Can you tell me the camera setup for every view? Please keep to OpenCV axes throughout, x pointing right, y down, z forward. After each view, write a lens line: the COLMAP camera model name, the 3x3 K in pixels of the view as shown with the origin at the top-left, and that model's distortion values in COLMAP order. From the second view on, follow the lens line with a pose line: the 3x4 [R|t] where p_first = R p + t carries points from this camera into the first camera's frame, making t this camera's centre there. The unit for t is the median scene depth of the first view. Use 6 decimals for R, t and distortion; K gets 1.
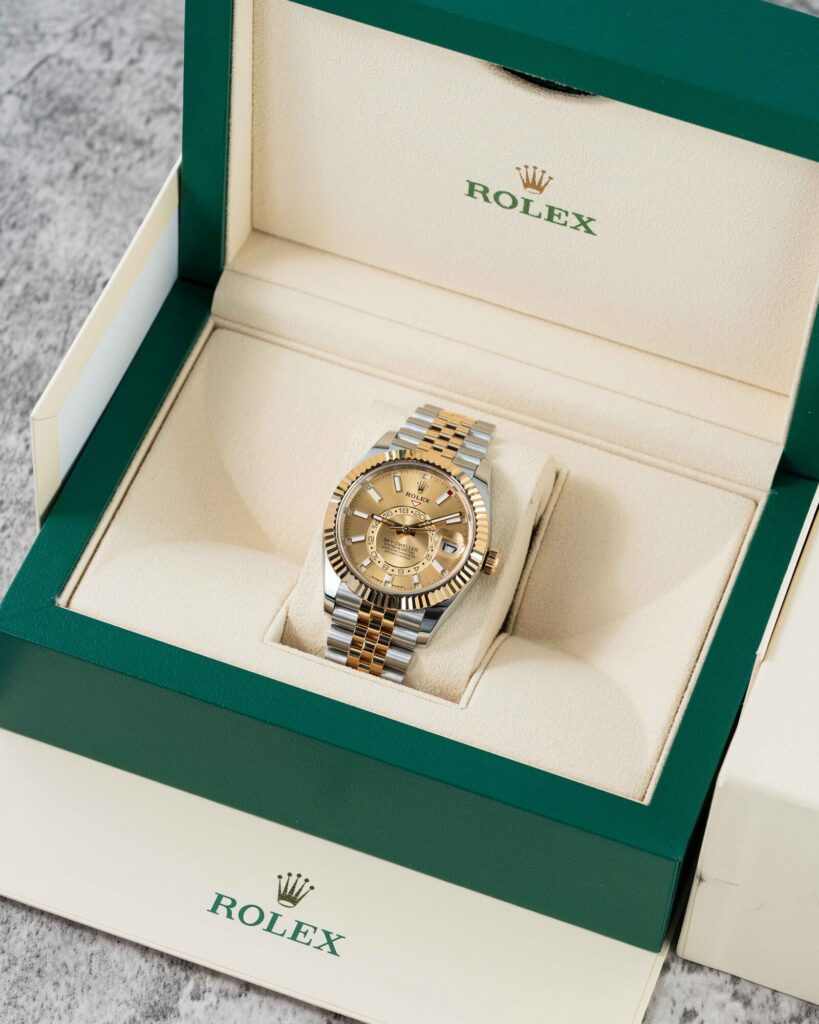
lens RADIAL K [[4666.3, 0, 410.1], [0, 4666.3, 511.5], [0, 0, 1]] dist [-0.061926, 0.000000]
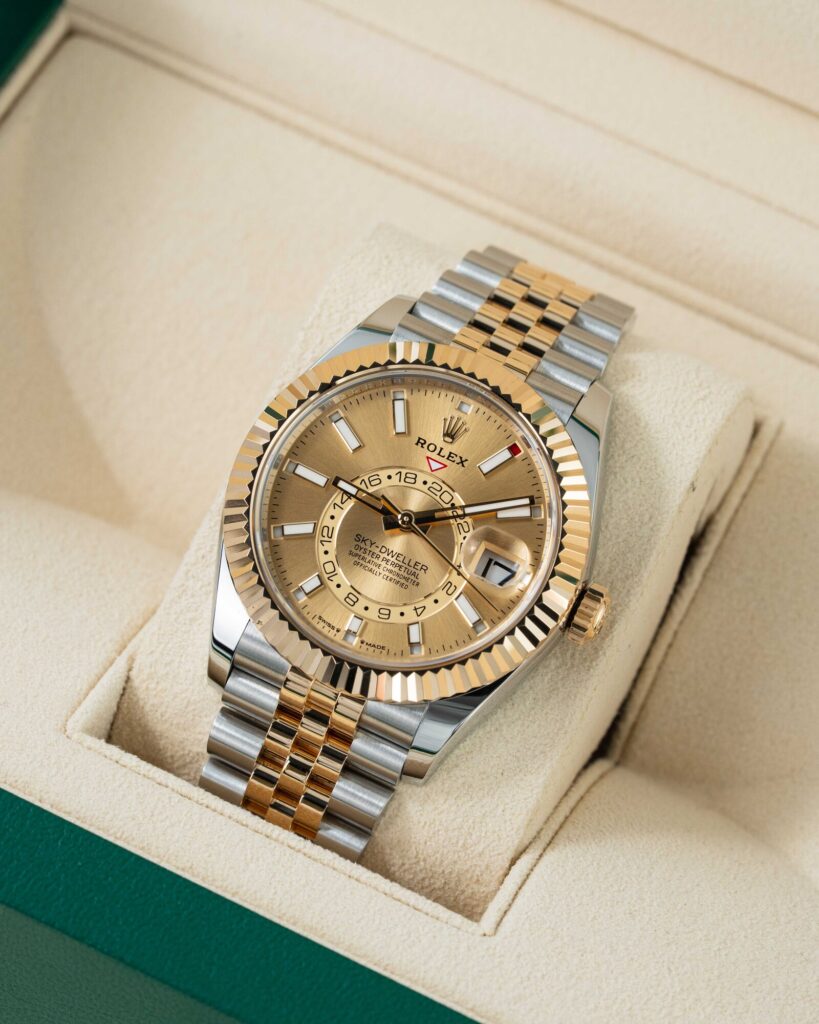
lens RADIAL K [[4666.3, 0, 408.3], [0, 4666.3, 512.2], [0, 0, 1]] dist [-0.061926, 0.000000]
pose [[0.992892, 0.113135, -0.036972, 0.015576], [-0.111446, 0.992754, 0.044929, -0.016871], [0.041787, -0.040489, 0.998306, 0.546913]]
